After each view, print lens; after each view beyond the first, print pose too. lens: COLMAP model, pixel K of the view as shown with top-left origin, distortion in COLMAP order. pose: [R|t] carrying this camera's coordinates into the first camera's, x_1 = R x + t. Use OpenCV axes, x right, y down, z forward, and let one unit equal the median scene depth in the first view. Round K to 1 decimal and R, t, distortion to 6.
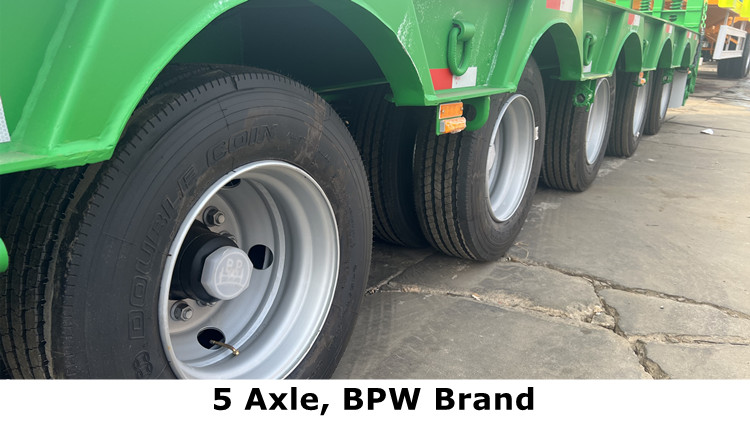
lens RADIAL K [[529.4, 0, 374.7], [0, 529.4, 211.1], [0, 0, 1]] dist [0.017311, -0.002822]
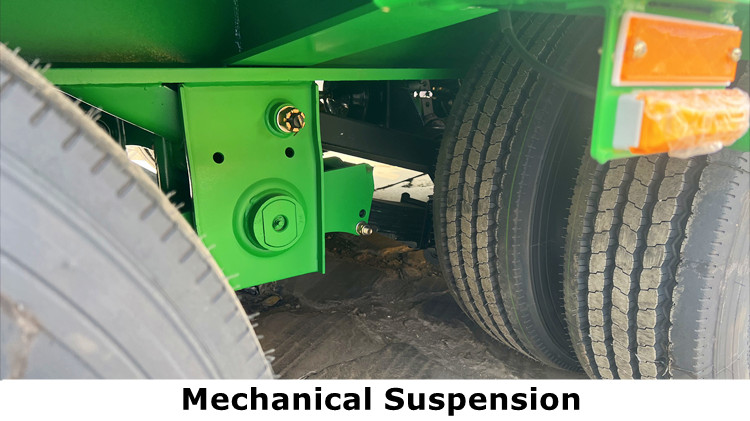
lens RADIAL K [[529.4, 0, 374.8], [0, 529.4, 210.2], [0, 0, 1]] dist [0.017311, -0.002822]
pose [[0.930512, 0.103883, -0.351221, 0.079910], [-0.113216, 0.993552, -0.006079, -0.077224], [0.348325, 0.045420, 0.936273, 0.547923]]
